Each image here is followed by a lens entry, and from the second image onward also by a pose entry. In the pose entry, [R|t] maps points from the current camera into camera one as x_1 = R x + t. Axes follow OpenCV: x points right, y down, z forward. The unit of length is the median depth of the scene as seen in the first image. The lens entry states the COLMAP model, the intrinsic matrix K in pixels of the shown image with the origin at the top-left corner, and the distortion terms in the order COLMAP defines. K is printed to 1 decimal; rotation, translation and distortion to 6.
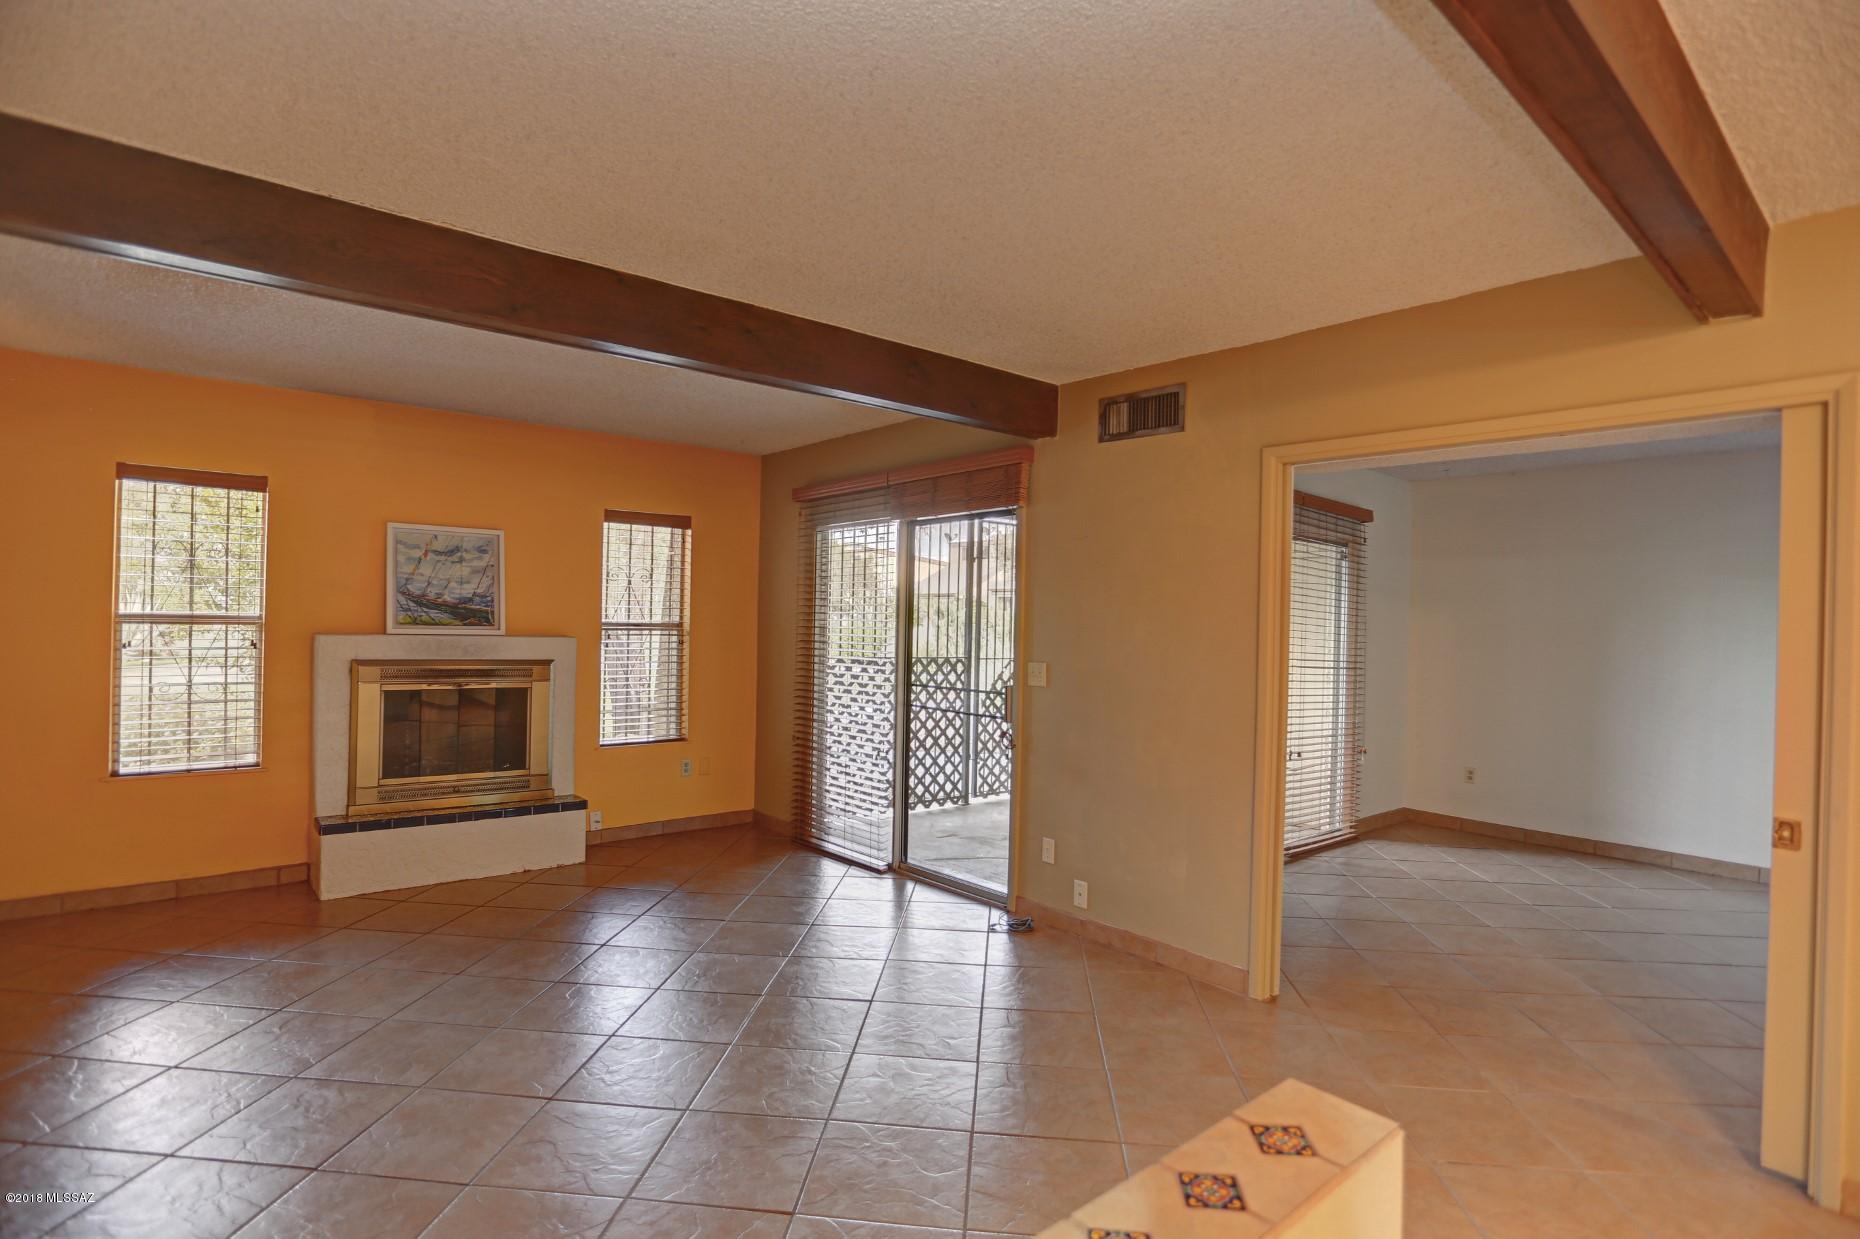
lens RADIAL K [[896.2, 0, 933.0], [0, 896.2, 624.9], [0, 0, 1]] dist [-0.056887, 0.012579]
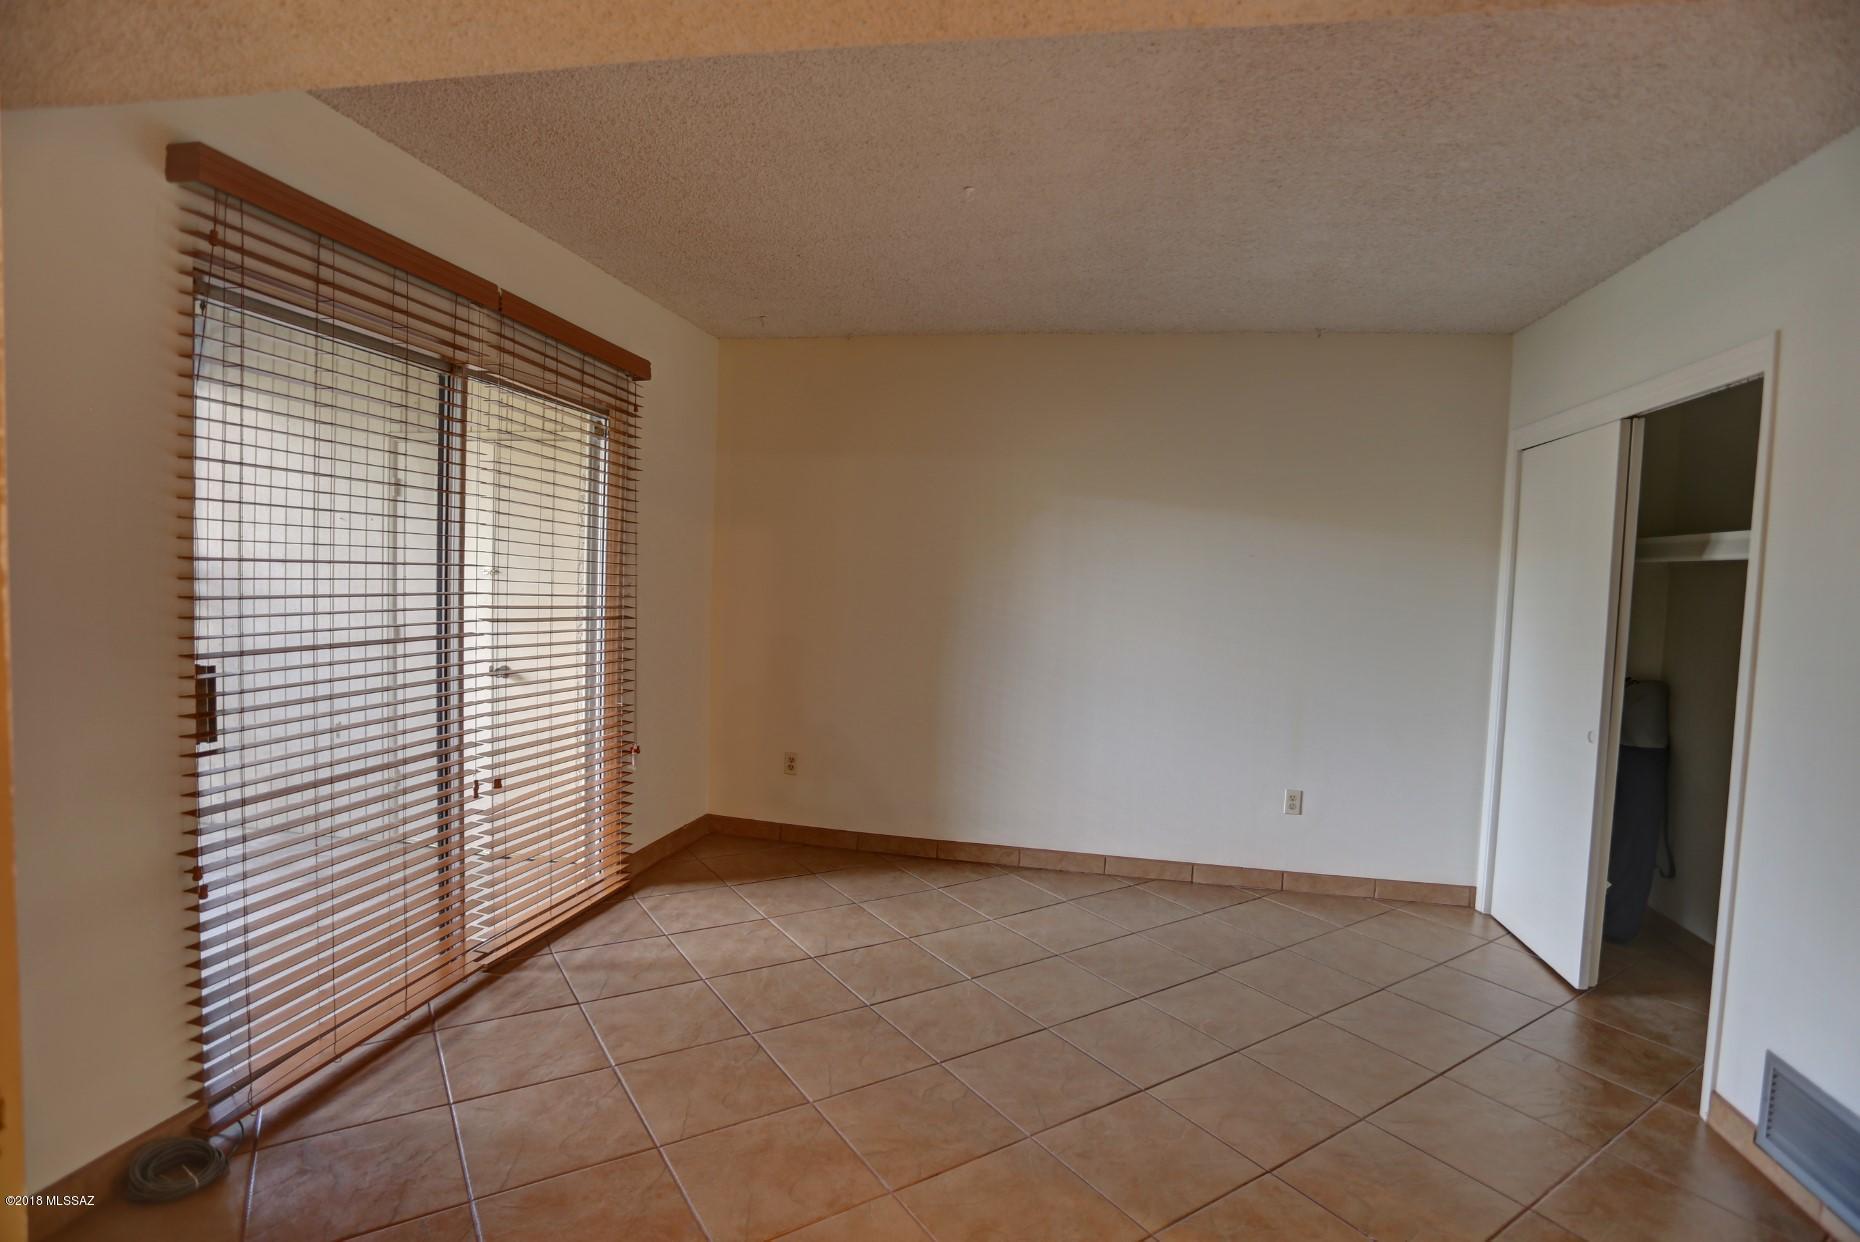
lens RADIAL K [[896.2, 0, 926.9], [0, 896.2, 632.7], [0, 0, 1]] dist [-0.056887, 0.012579]
pose [[0.779204, -0.027986, 0.626145, 0.203857], [-0.019308, 0.997457, 0.068611, 0.010204], [-0.626472, -0.065552, 0.776682, 0.308554]]
